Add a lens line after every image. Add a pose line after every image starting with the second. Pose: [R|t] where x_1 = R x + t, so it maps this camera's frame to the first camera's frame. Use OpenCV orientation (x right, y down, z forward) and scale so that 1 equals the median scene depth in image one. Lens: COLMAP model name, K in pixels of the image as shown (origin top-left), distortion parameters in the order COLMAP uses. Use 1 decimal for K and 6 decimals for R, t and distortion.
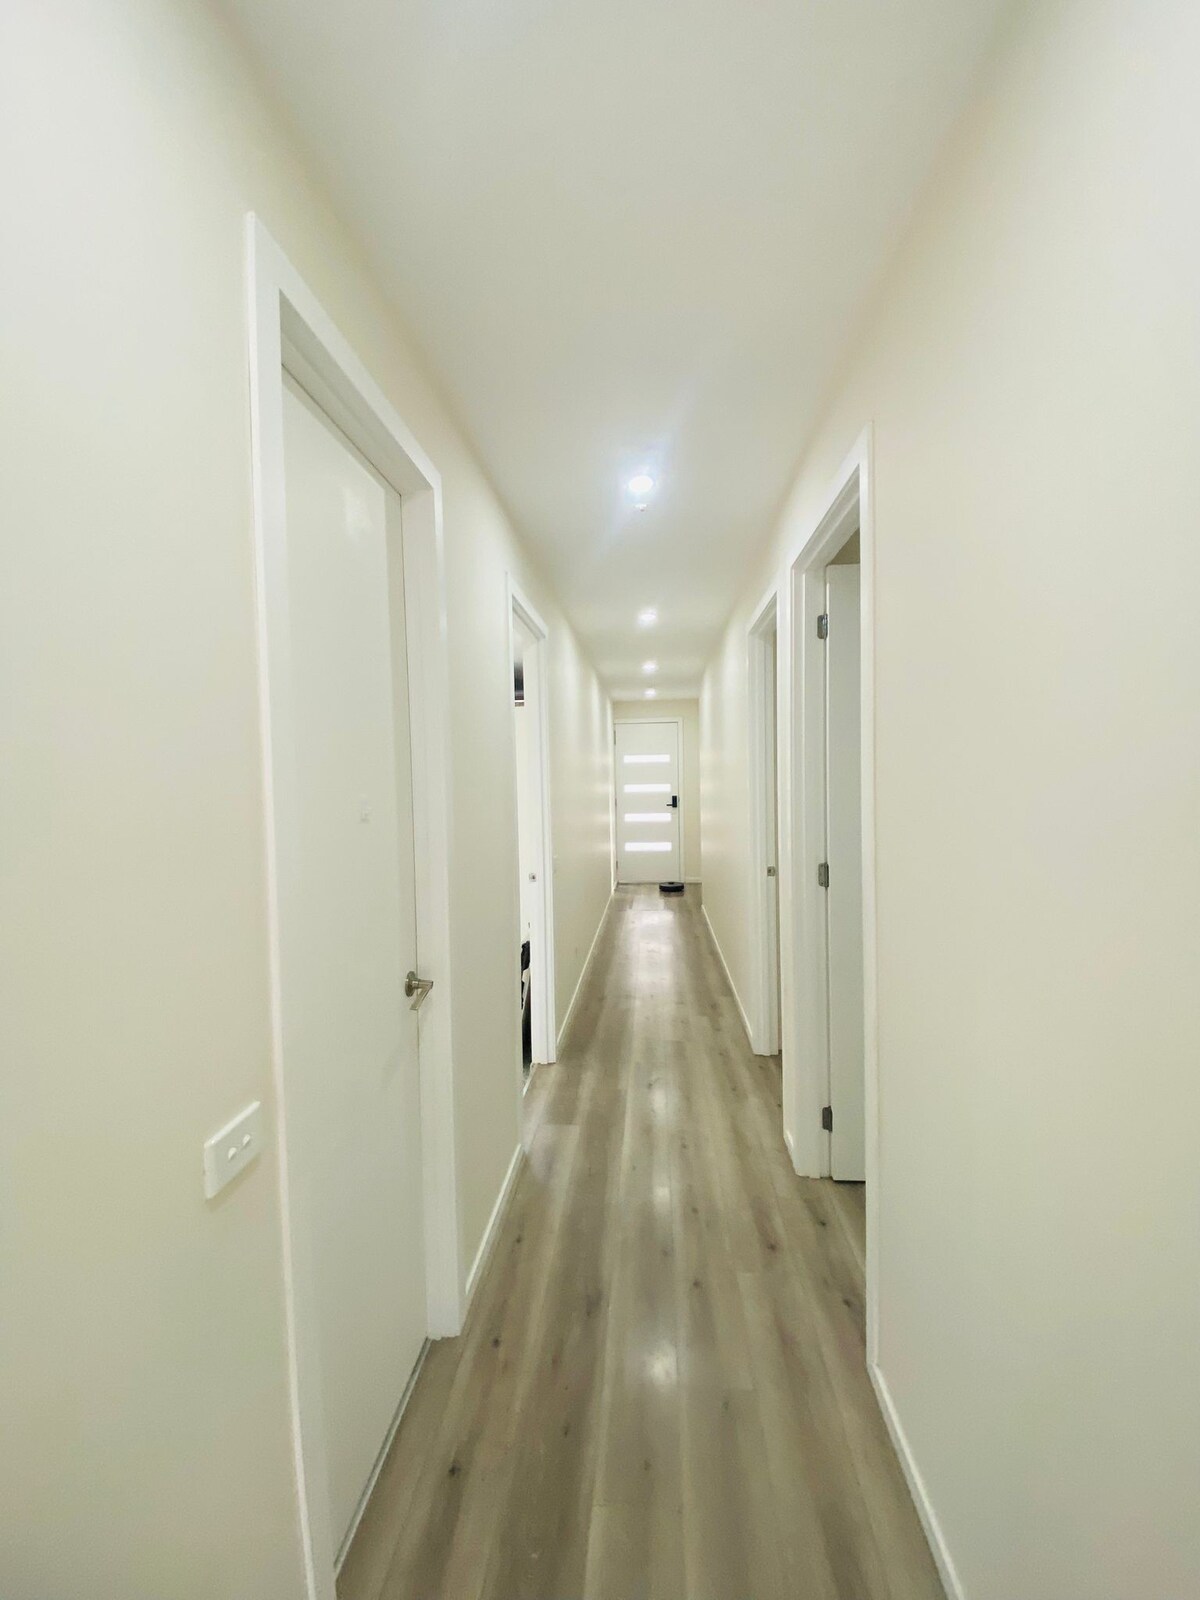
lens RADIAL K [[633.5, 0, 606.3], [0, 633.5, 802.2], [0, 0, 1]] dist [-0.006828, 0.001047]
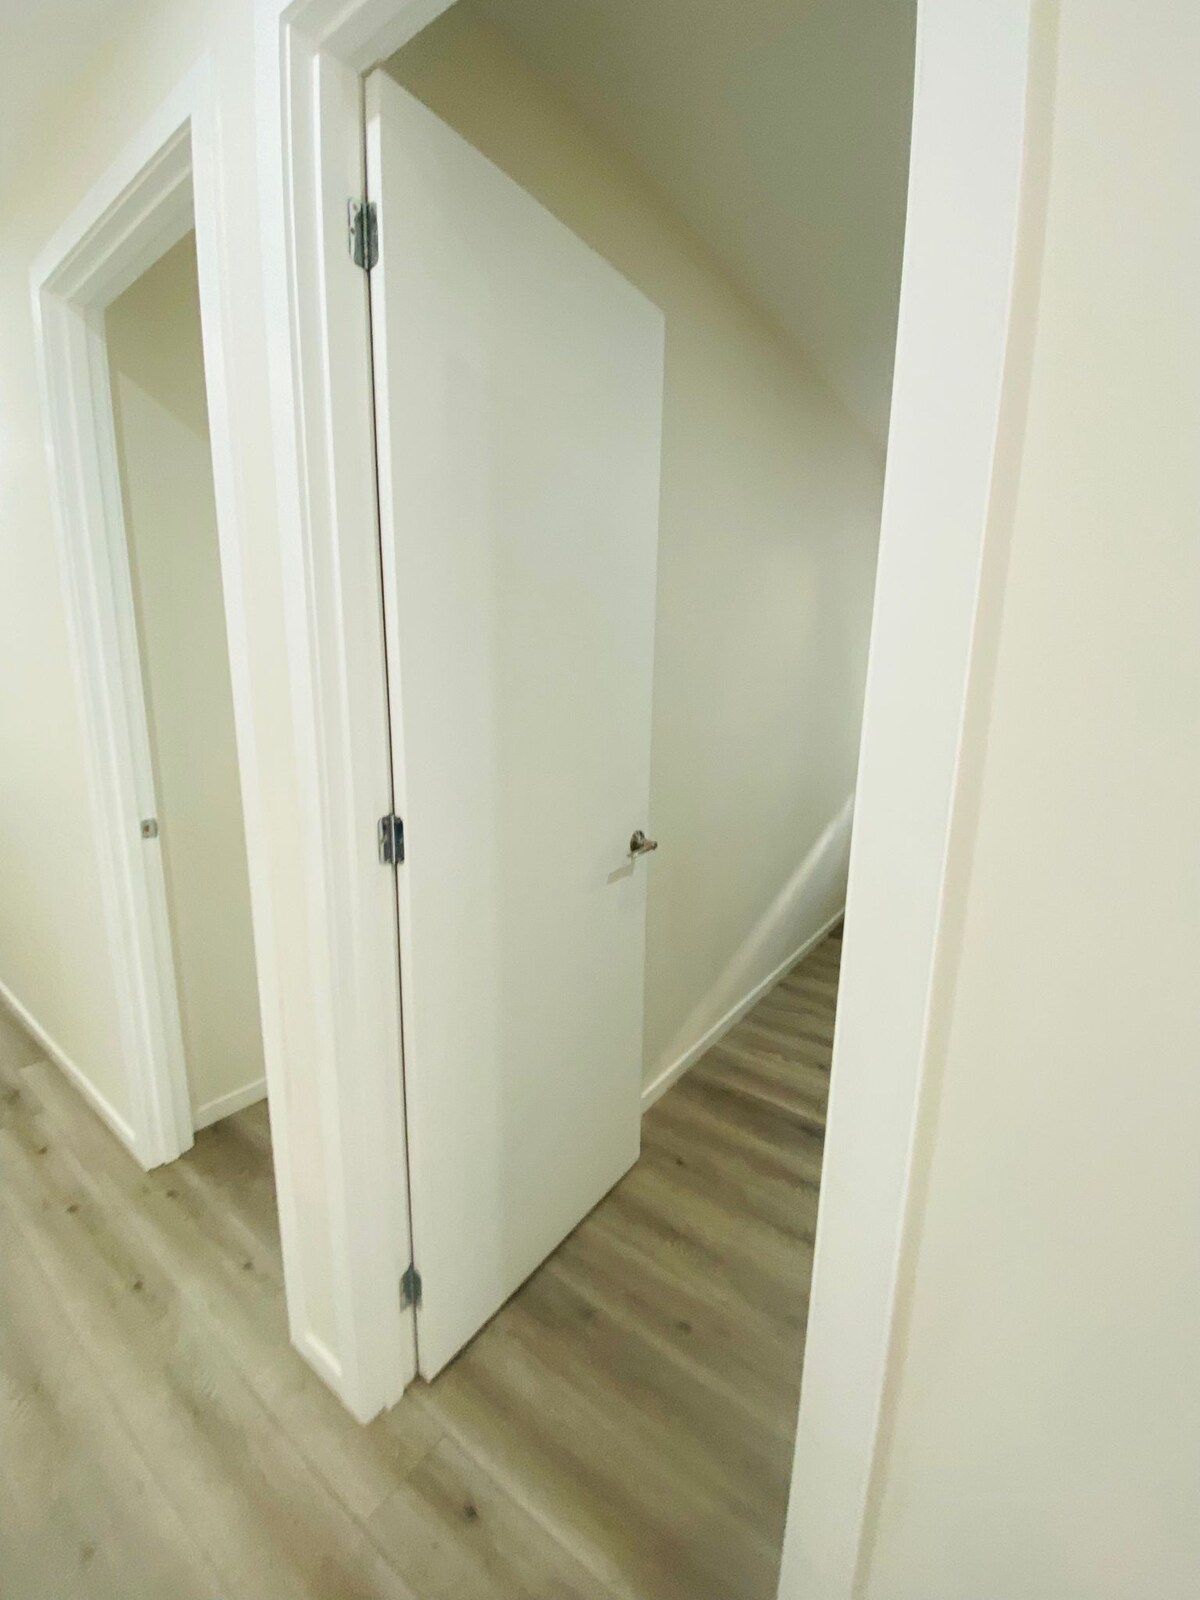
lens RADIAL K [[671.5, 0, 590.1], [0, 671.5, 795.1], [0, 0, 1]] dist [-0.008308, -0.000529]
pose [[0.548723, -0.128118, 0.826129, 0.016823], [0.007543, 0.988906, 0.148351, 0.006979], [-0.835970, -0.075172, 0.543602, 0.422405]]
